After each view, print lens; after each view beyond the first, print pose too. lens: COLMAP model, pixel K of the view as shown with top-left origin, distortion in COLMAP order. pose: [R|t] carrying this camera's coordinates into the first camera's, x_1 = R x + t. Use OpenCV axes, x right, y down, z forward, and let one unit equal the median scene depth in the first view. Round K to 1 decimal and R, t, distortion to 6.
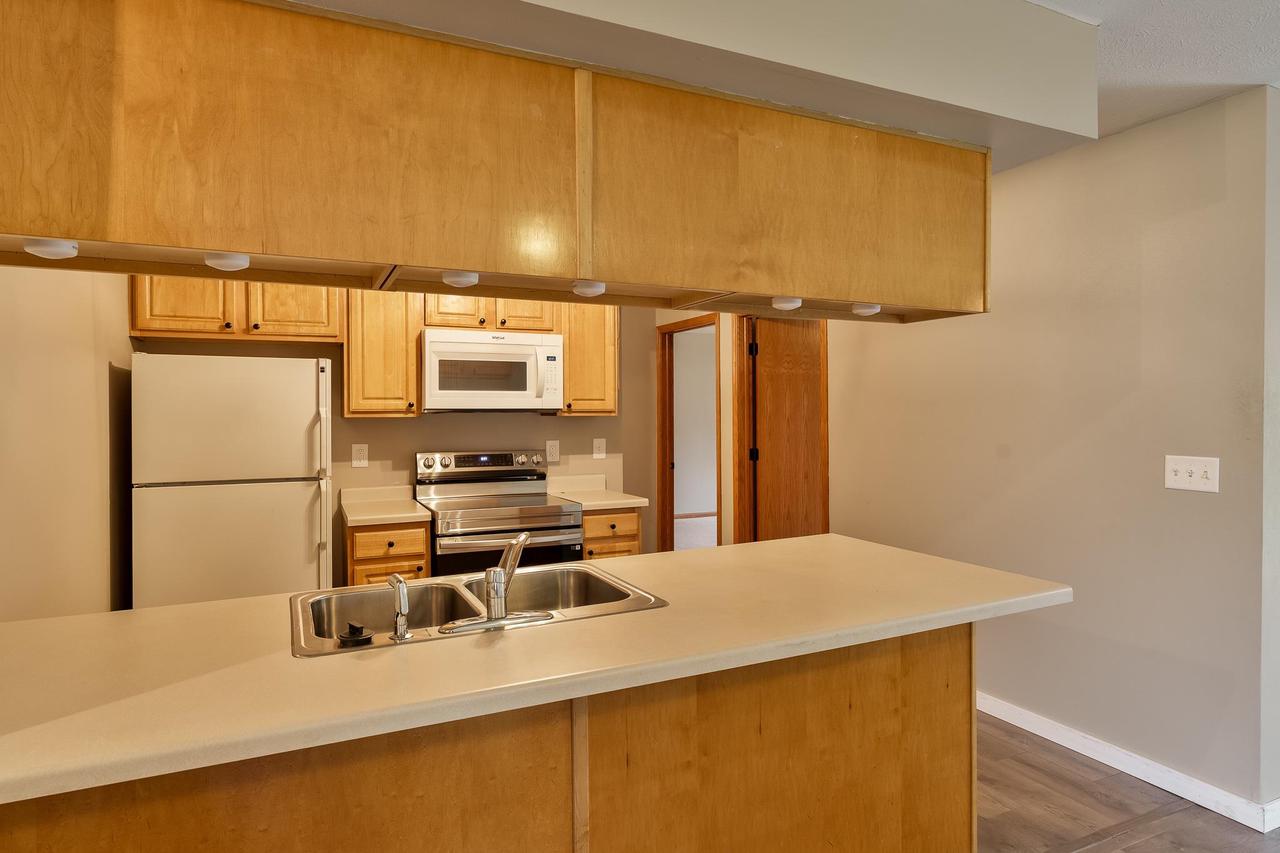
lens RADIAL K [[740.4, 0, 622.7], [0, 740.4, 416.0], [0, 0, 1]] dist [-0.001728, 0.000383]
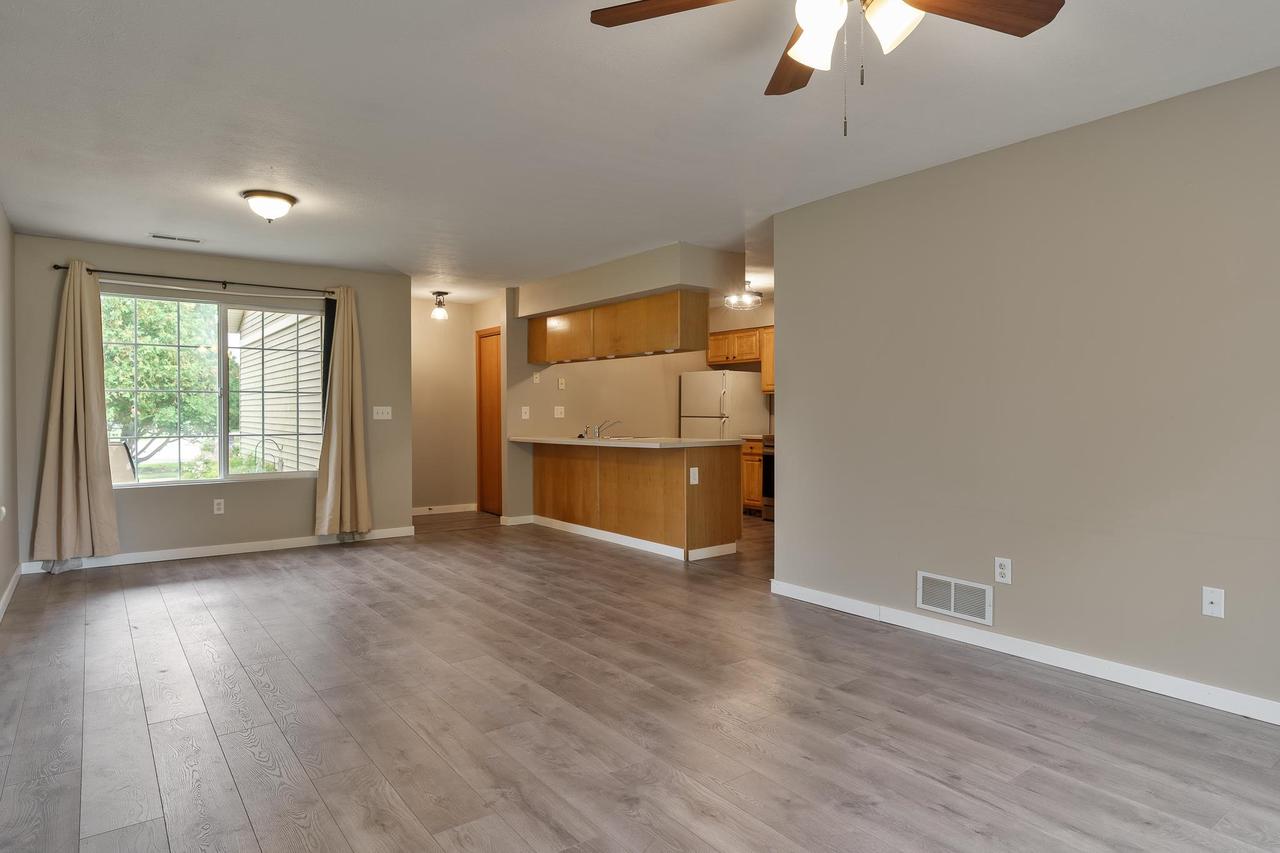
lens RADIAL K [[724.6, 0, 625.5], [0, 724.6, 415.2], [0, 0, 1]] dist [0.000110, 0.000713]
pose [[0.200063, 0.011912, -0.979711, 1.635638], [-0.004431, 0.999927, 0.011253, 0.042045], [0.979773, 0.002090, 0.200101, 0.141665]]
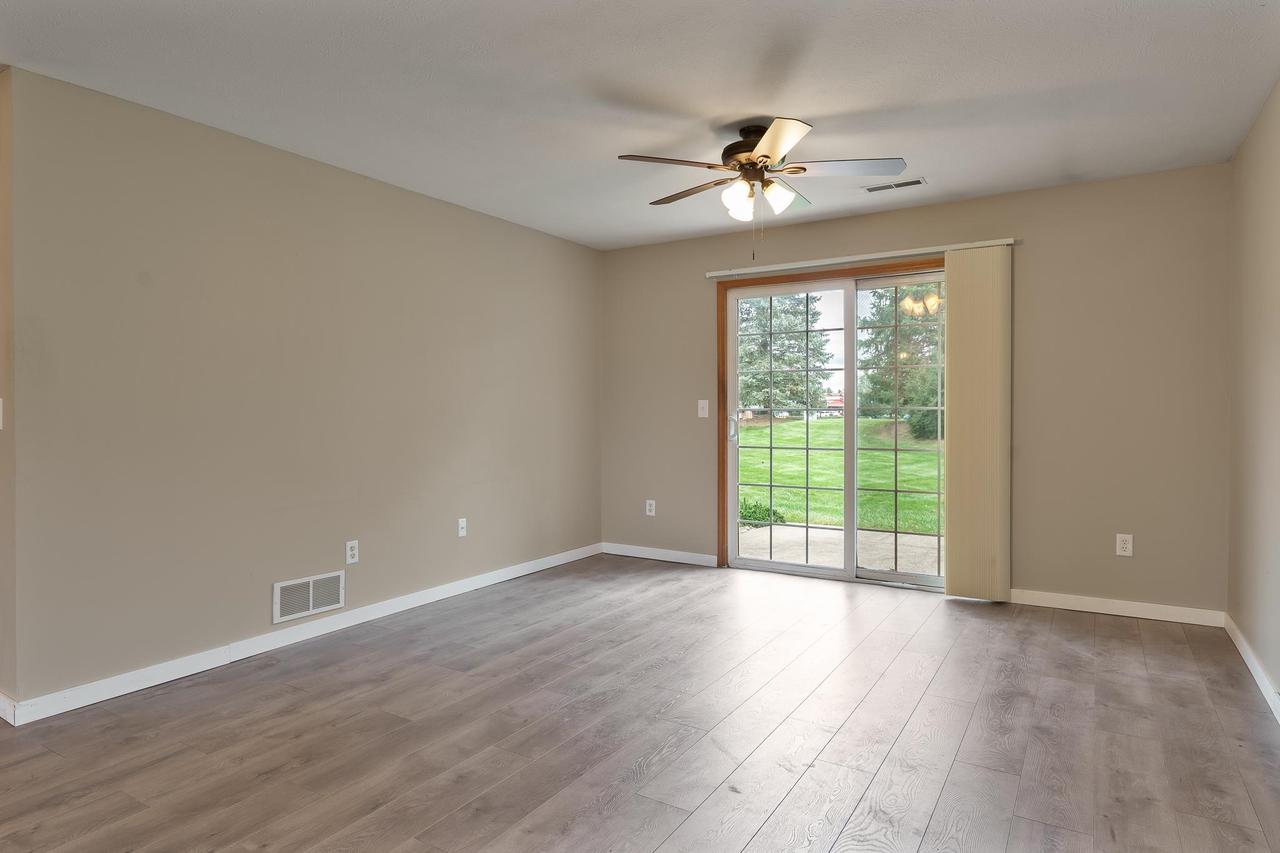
lens RADIAL K [[740.4, 0, 622.7], [0, 740.4, 416.0], [0, 0, 1]] dist [-0.001728, 0.000383]
pose [[0.841266, -0.000788, 0.540621, 0.635528], [-0.000241, 0.999998, 0.001833, 0.052037], [-0.540621, -0.001672, 0.841265, -0.274081]]
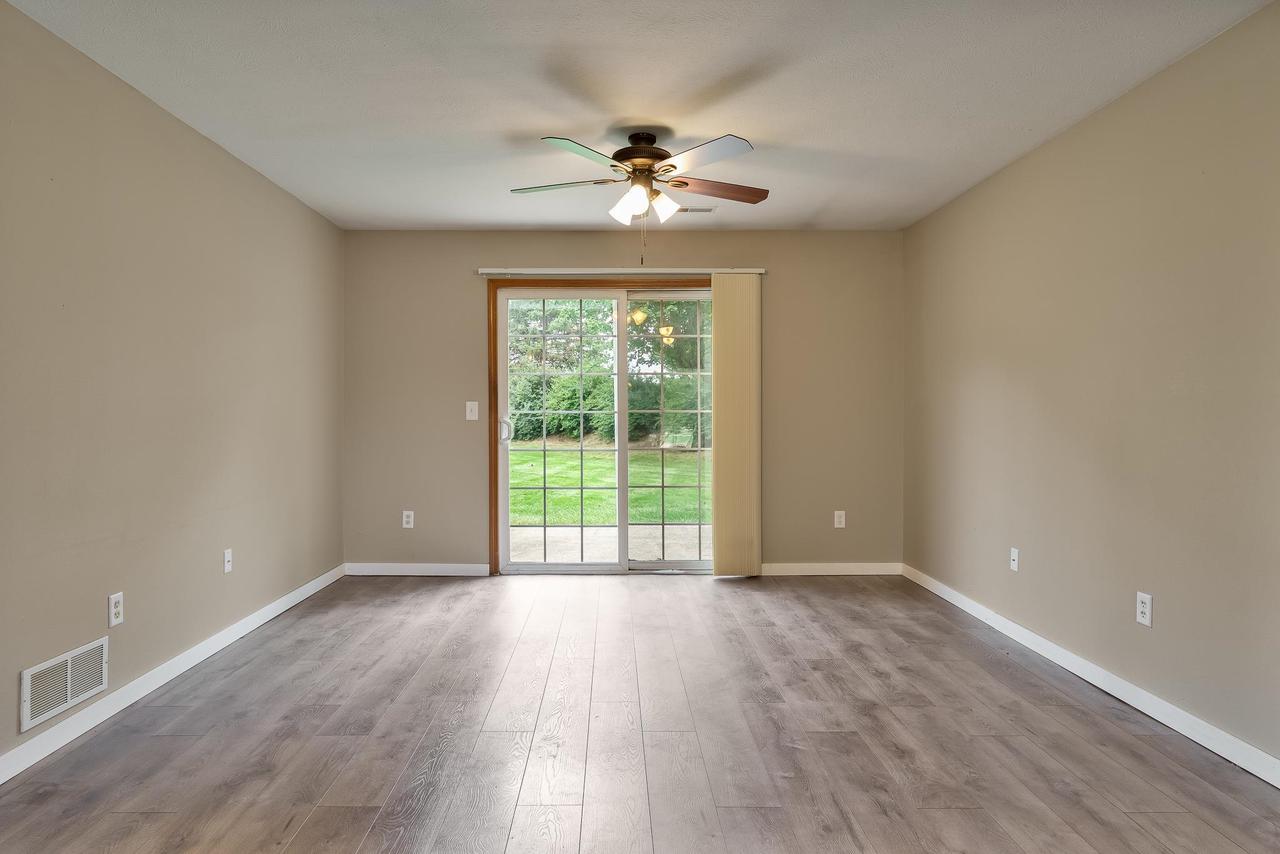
lens RADIAL K [[738.5, 0, 612.8], [0, 738.5, 415.4], [0, 0, 1]] dist [-0.005284, 0.000772]
pose [[0.415414, 0.003262, 0.909626, 0.421362], [-0.000370, 0.999994, -0.003417, 0.053435], [-0.909632, 0.001083, 0.415413, 0.035653]]
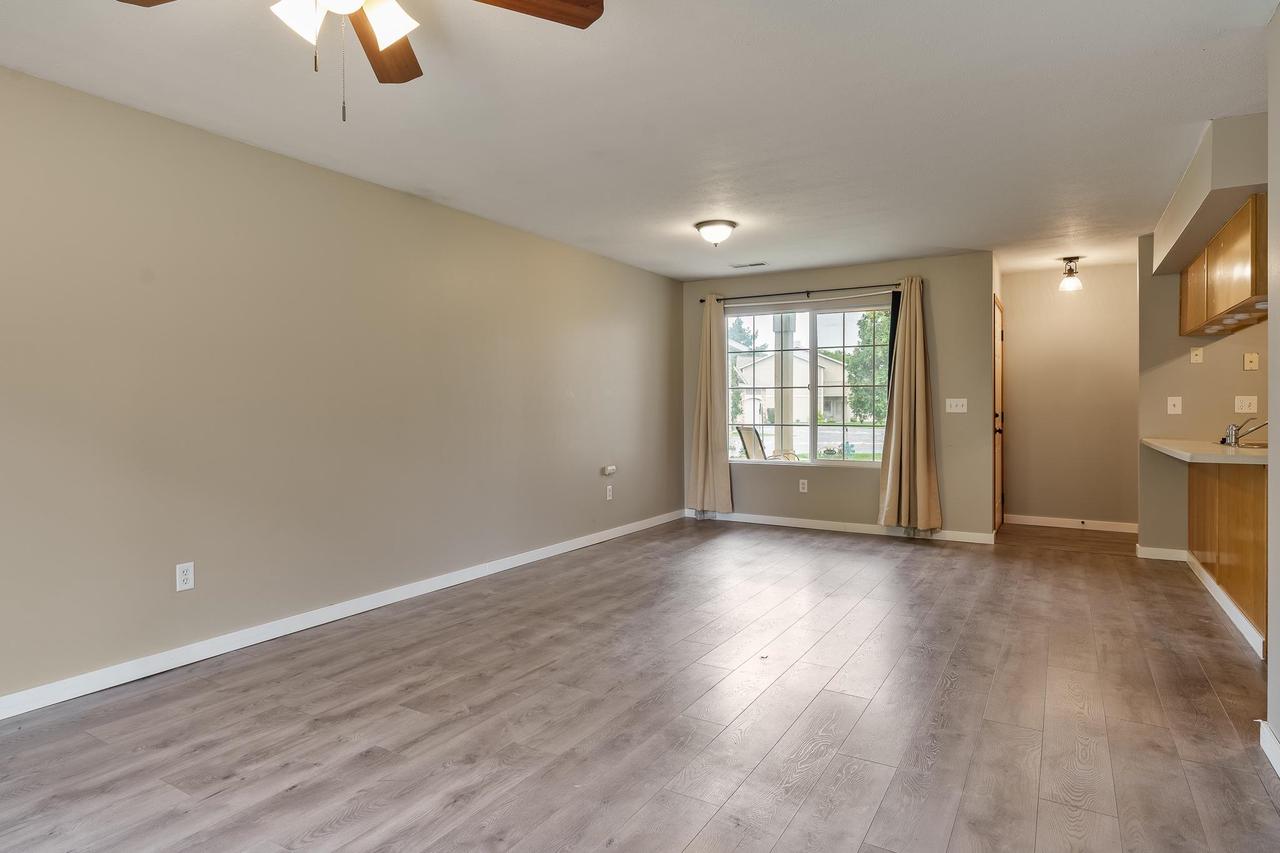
lens RADIAL K [[724.6, 0, 625.5], [0, 724.6, 415.2], [0, 0, 1]] dist [0.000110, 0.000713]
pose [[-0.828168, 0.016706, -0.560232, 1.330050], [0.005532, 0.999751, 0.021635, 0.041394], [0.560453, 0.014818, -0.828053, 0.817141]]
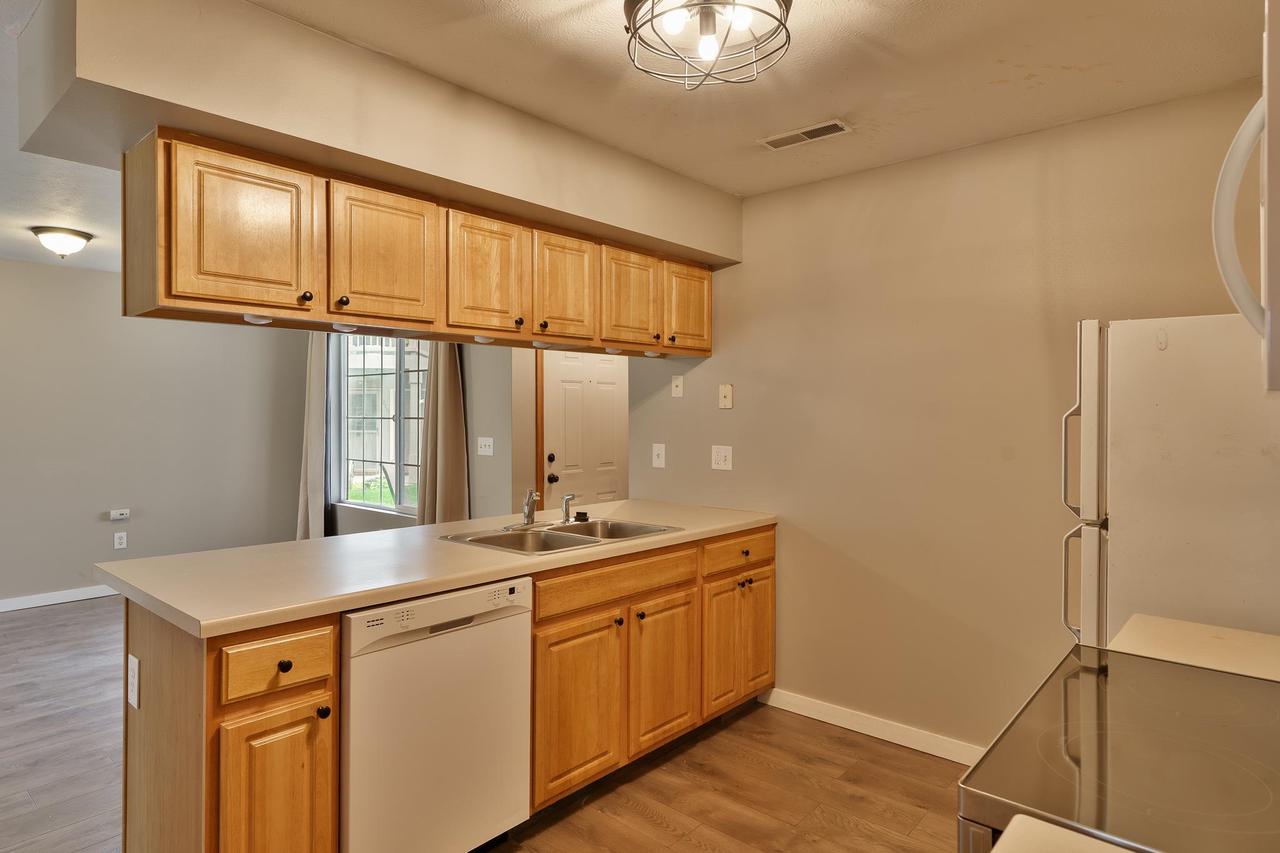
lens RADIAL K [[724.6, 0, 625.5], [0, 724.6, 415.2], [0, 0, 1]] dist [0.000110, 0.000713]
pose [[-0.915074, 0.006280, -0.403236, 0.145173], [0.002100, 0.999939, 0.010808, -0.007413], [0.403280, 0.009043, -0.915032, 1.147077]]
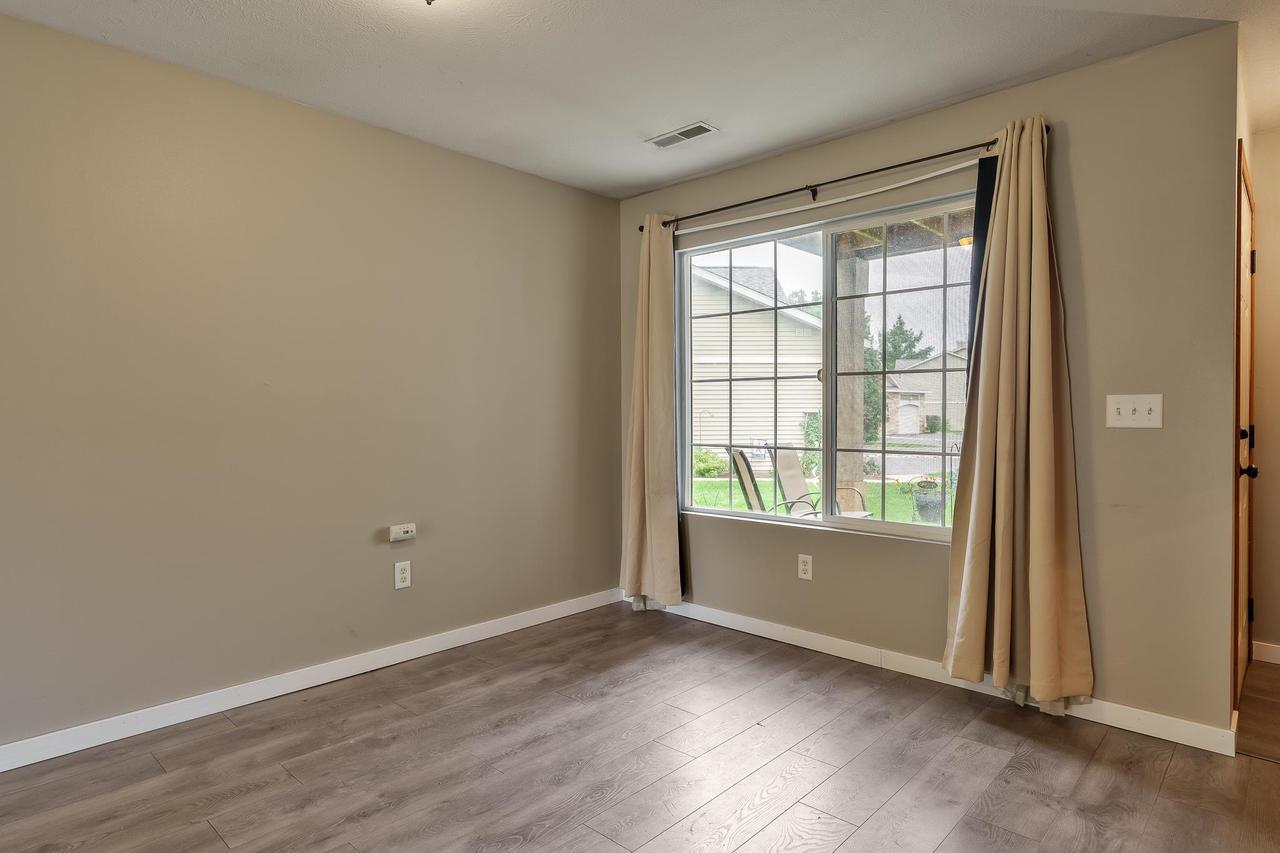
lens RADIAL K [[707.2, 0, 640.0], [0, 707.2, 426.5], [0, 0, 1]] dist [0.001373, 0.000898]
pose [[-0.927142, 0.015465, -0.374391, 0.522746], [0.006112, 0.999639, 0.026157, 0.052847], [0.374660, 0.021963, -0.926902, 0.353062]]
